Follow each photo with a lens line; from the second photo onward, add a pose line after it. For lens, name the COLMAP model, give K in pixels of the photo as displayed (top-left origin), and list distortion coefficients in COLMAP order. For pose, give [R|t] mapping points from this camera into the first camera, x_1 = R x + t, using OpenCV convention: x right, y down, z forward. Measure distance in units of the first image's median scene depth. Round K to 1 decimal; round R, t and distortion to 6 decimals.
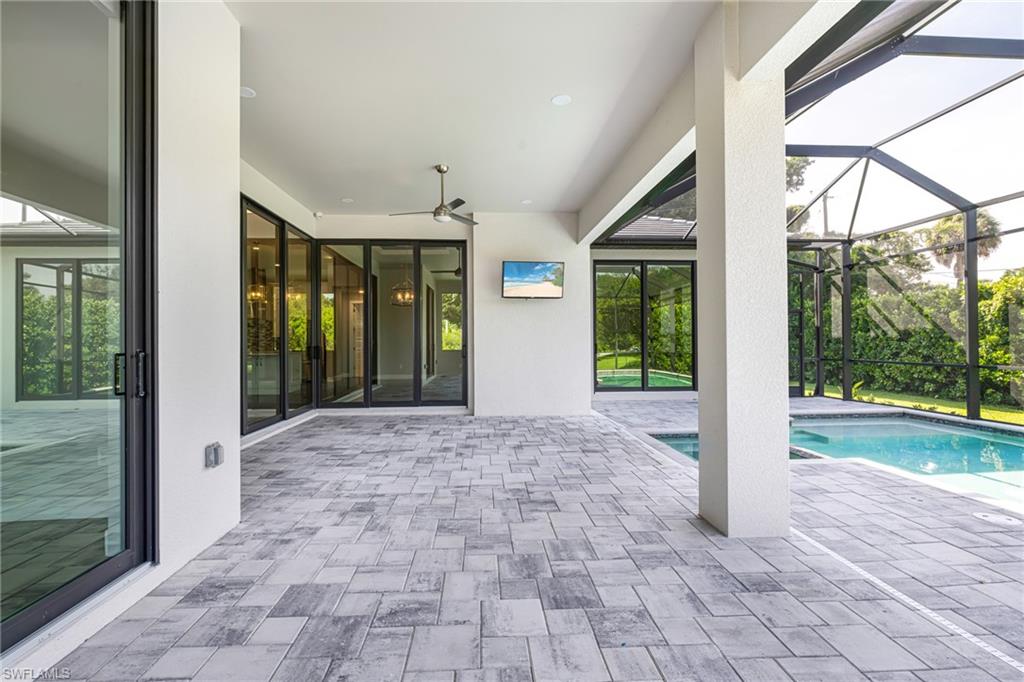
lens RADIAL K [[477.5, 0, 504.1], [0, 477.5, 336.4], [0, 0, 1]] dist [-0.009337, -0.000203]
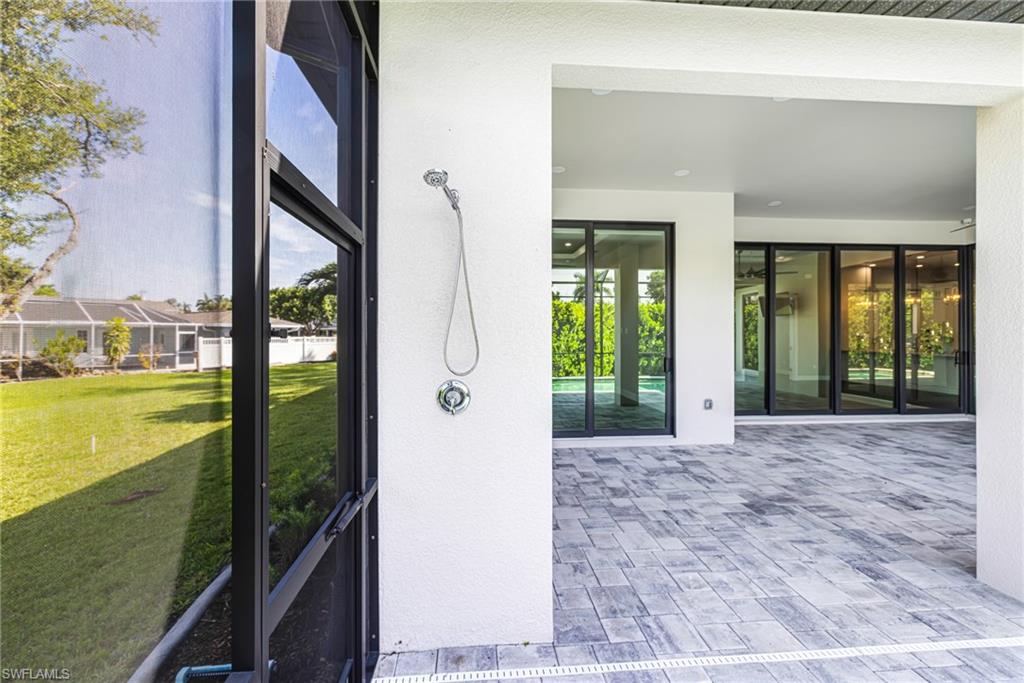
lens RADIAL K [[461.8, 0, 511.0], [0, 461.8, 320.9], [0, 0, 1]] dist [0.000072, -0.000062]
pose [[0.040442, -0.009805, -0.999134, 1.616223], [0.013409, 0.999867, -0.009269, -0.142755], [0.999092, -0.013022, 0.040568, -0.011638]]
